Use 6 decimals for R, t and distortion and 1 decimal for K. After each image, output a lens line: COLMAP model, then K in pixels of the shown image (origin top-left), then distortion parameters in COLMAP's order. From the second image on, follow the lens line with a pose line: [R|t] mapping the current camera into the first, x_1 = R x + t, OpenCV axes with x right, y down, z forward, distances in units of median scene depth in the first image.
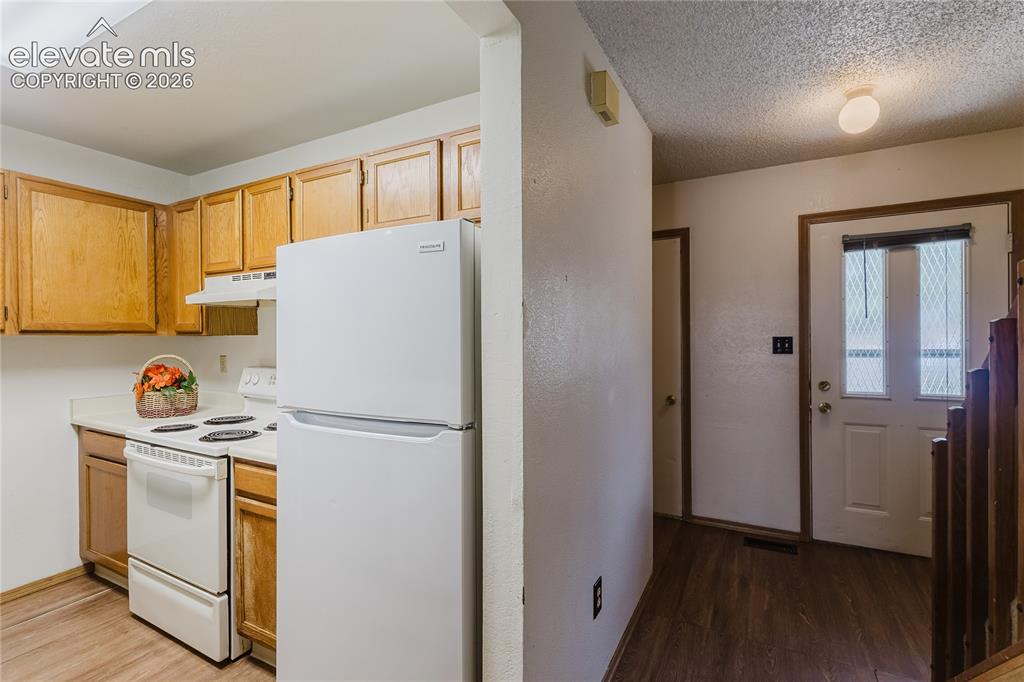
lens RADIAL K [[469.6, 0, 511.2], [0, 469.6, 340.2], [0, 0, 1]] dist [0.002021, 0.000988]
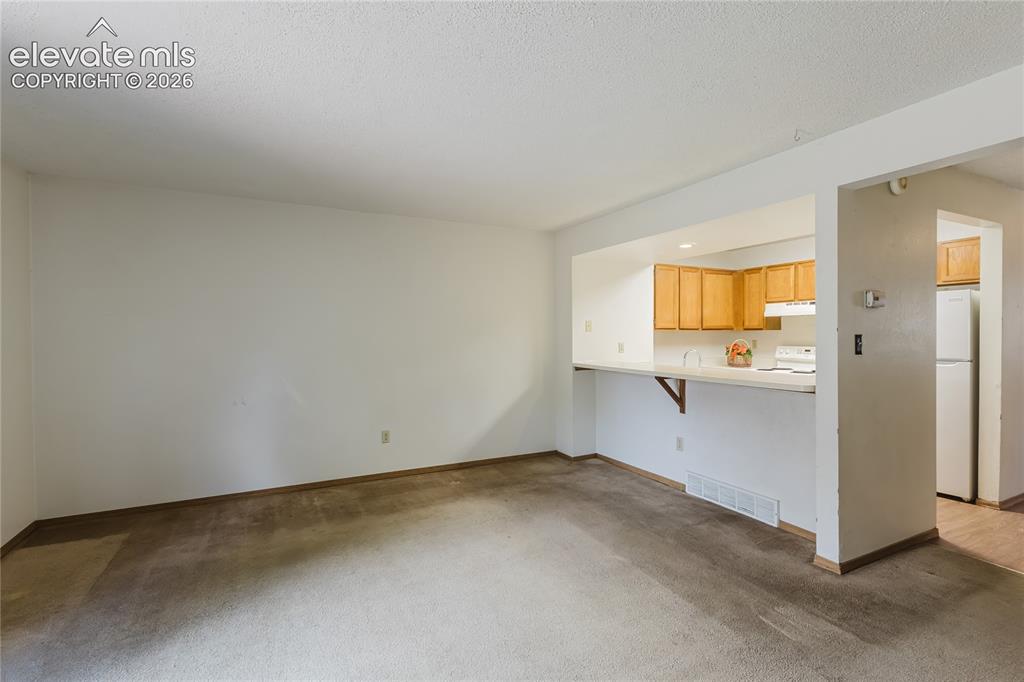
lens RADIAL K [[469.6, 0, 509.7], [0, 469.6, 342.3], [0, 0, 1]] dist [0.002021, 0.000988]
pose [[0.824900, 0.008130, -0.565220, -0.448043], [0.000082, 0.999895, 0.014502, 0.015849], [0.565278, -0.012009, 0.824813, -1.676171]]
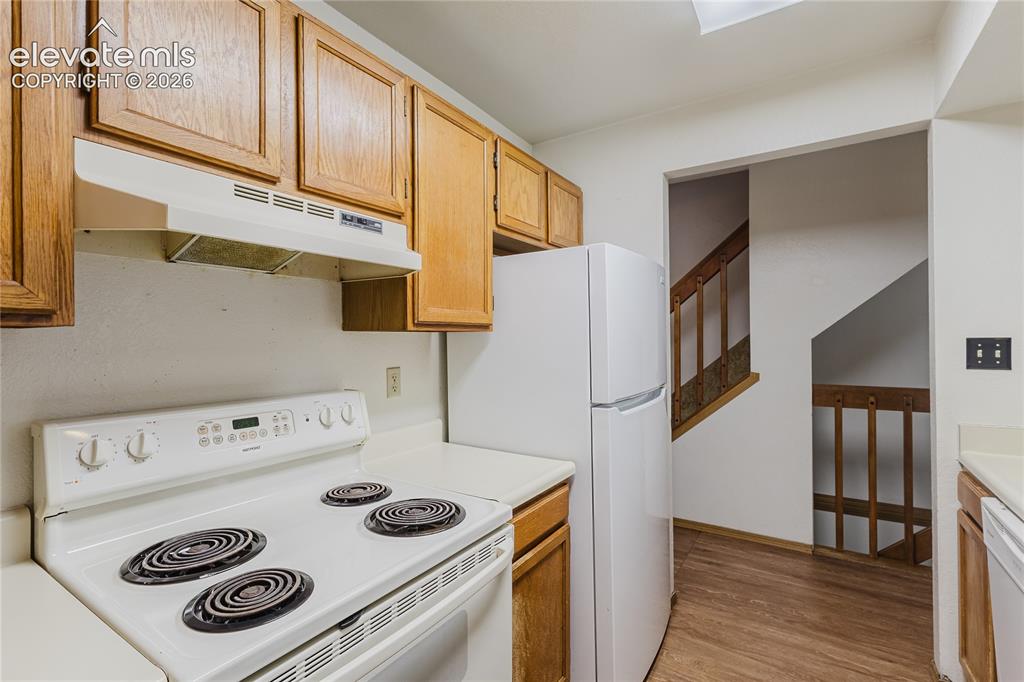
lens RADIAL K [[469.6, 0, 513.1], [0, 469.6, 340.9], [0, 0, 1]] dist [0.002021, 0.000988]
pose [[0.082743, 0.003384, 0.996565, -1.056990], [0.014393, 0.999886, -0.004591, 0.007073], [-0.996467, 0.014724, 0.082684, 0.784170]]
